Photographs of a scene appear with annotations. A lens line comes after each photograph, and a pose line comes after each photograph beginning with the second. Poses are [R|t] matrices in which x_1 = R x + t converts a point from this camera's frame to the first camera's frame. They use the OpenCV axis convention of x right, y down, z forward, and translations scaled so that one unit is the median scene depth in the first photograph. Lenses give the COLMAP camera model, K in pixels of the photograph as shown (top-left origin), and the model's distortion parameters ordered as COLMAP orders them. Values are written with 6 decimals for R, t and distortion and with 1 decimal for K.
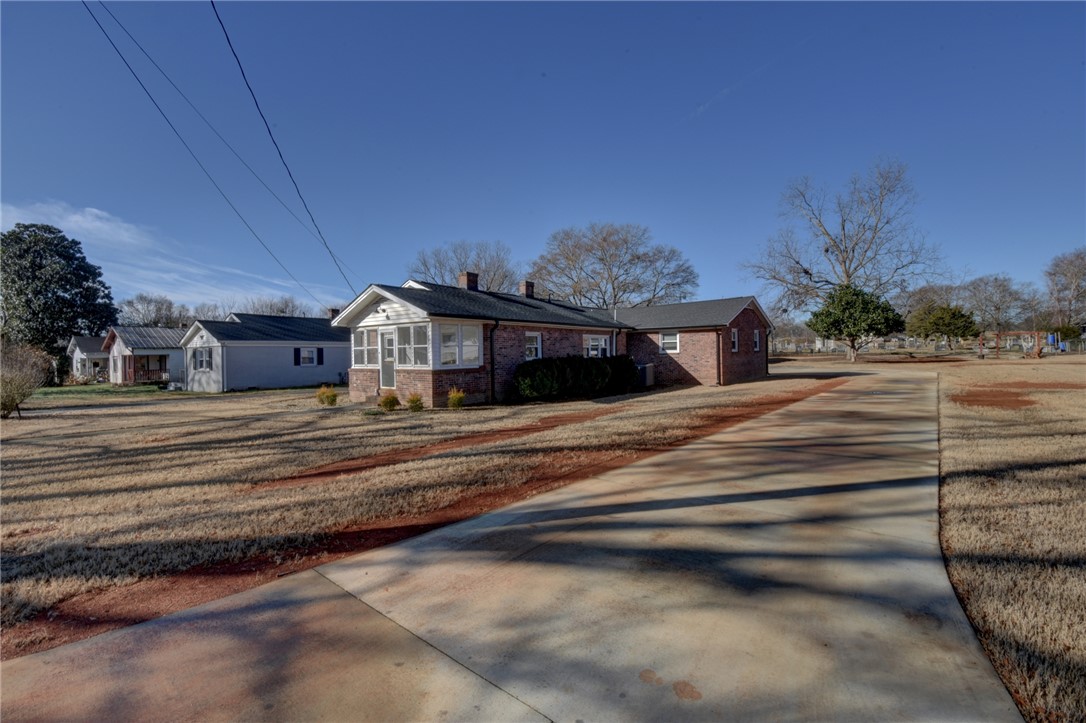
lens RADIAL K [[476.2, 0, 542.0], [0, 476.2, 357.5], [0, 0, 1]] dist [0.000129, -0.012006]
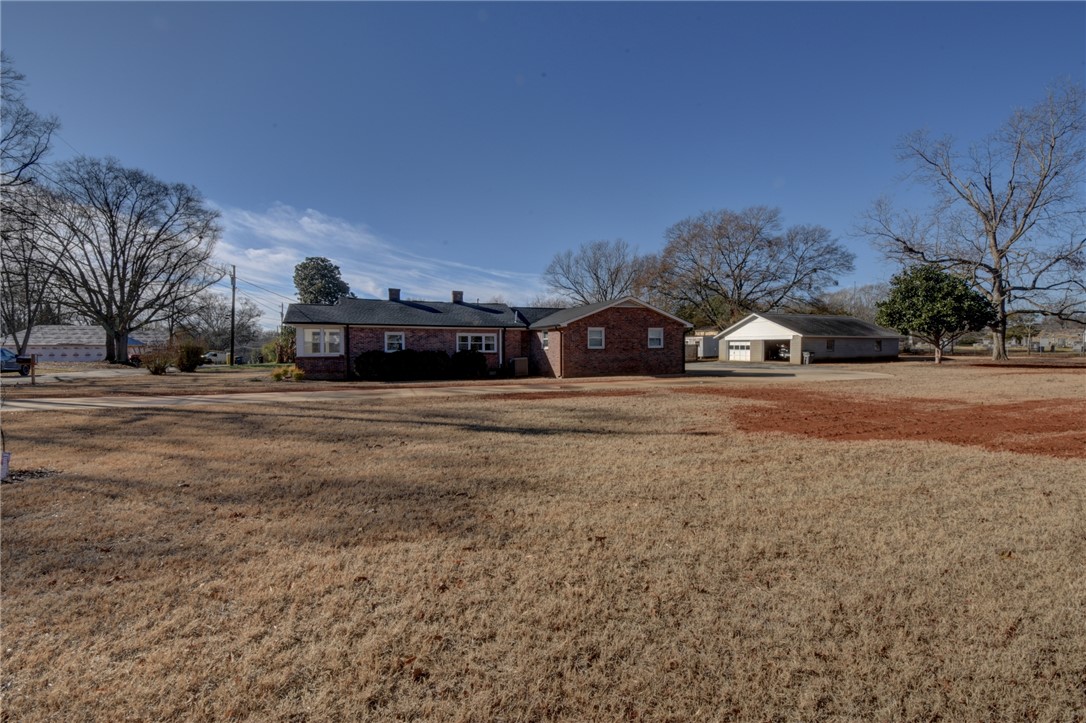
lens RADIAL K [[475.1, 0, 545.2], [0, 475.1, 358.3], [0, 0, 1]] dist [0.007296, -0.019066]
pose [[0.873278, 0.028241, -0.486403, 0.553205], [-0.017480, 0.999492, 0.026649, -0.011276], [0.486908, -0.014770, 0.873328, -0.003608]]
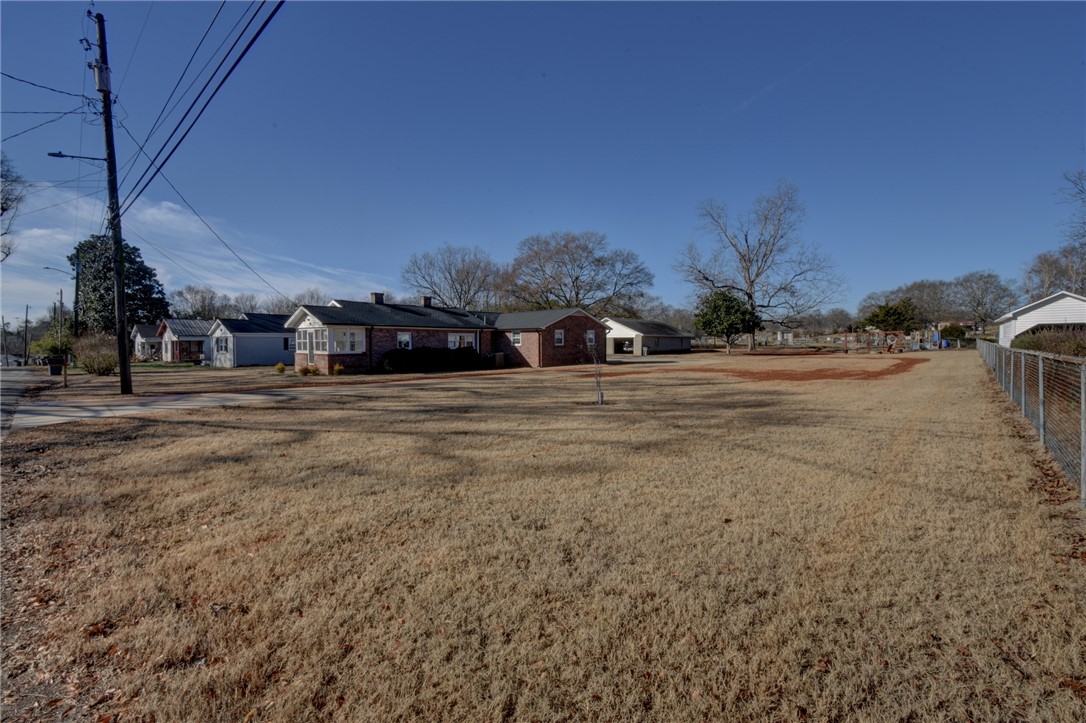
lens RADIAL K [[475.1, 0, 545.2], [0, 475.1, 358.3], [0, 0, 1]] dist [0.007296, -0.019066]
pose [[0.997848, 0.016067, -0.063568, 0.302744], [-0.014289, 0.999496, 0.028334, -0.008831], [0.063991, -0.027365, 0.997575, -0.323782]]
